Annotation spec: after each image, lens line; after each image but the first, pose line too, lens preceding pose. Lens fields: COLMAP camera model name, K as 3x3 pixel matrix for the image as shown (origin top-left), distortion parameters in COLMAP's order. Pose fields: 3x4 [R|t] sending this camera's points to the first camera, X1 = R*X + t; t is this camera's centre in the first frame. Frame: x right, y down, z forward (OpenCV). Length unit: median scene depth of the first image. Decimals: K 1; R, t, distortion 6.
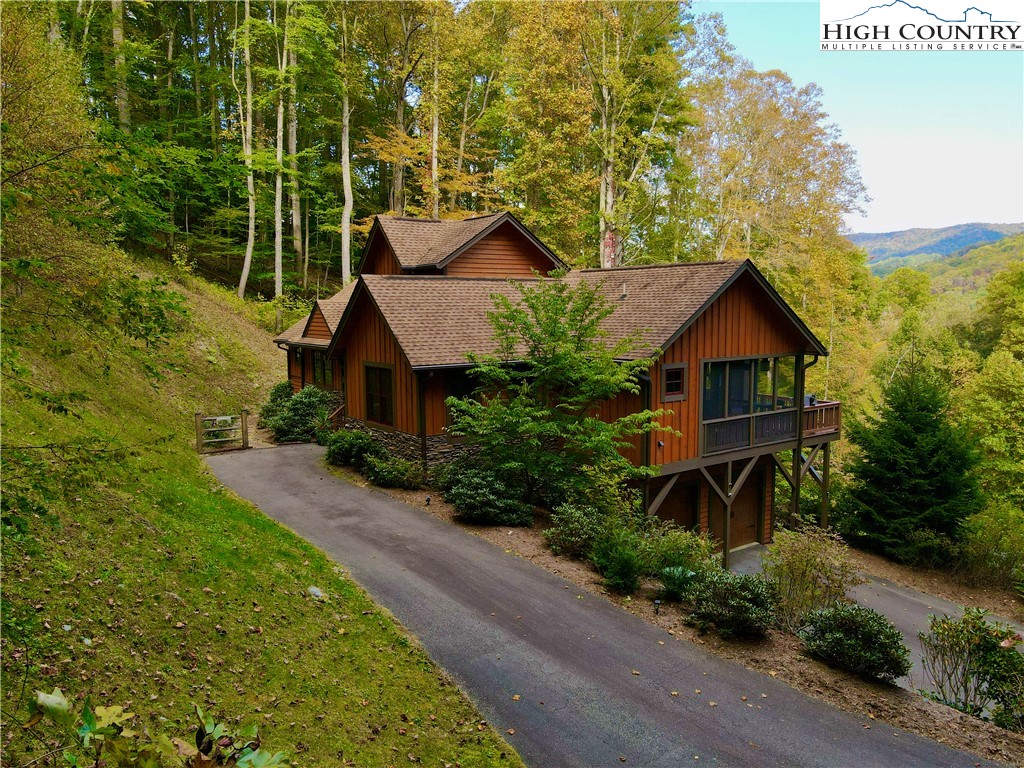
lens RADIAL K [[753.0, 0, 511.9], [0, 753.0, 385.2], [0, 0, 1]] dist [-0.003307, 0.017353]
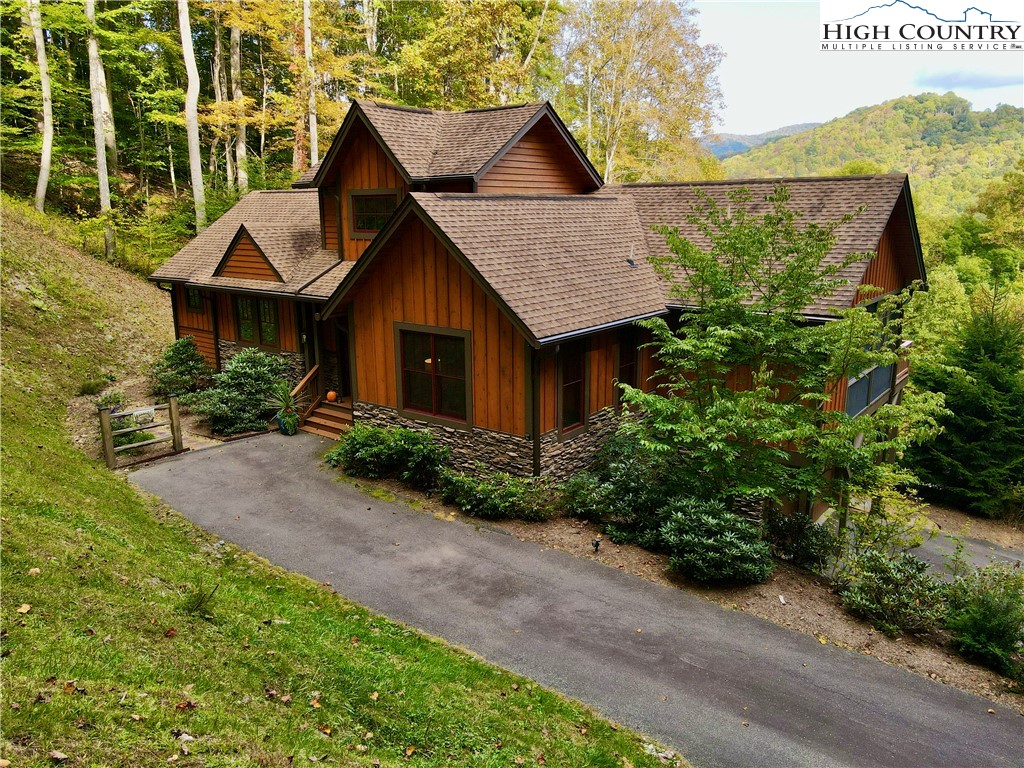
lens RADIAL K [[753.0, 0, 512.9], [0, 753.0, 382.0], [0, 0, 1]] dist [-0.003307, 0.017353]
pose [[0.959328, -0.063589, 0.275037, -0.258563], [0.030516, 0.991950, 0.122900, -0.053372], [-0.280638, -0.109509, 0.953546, 0.292871]]
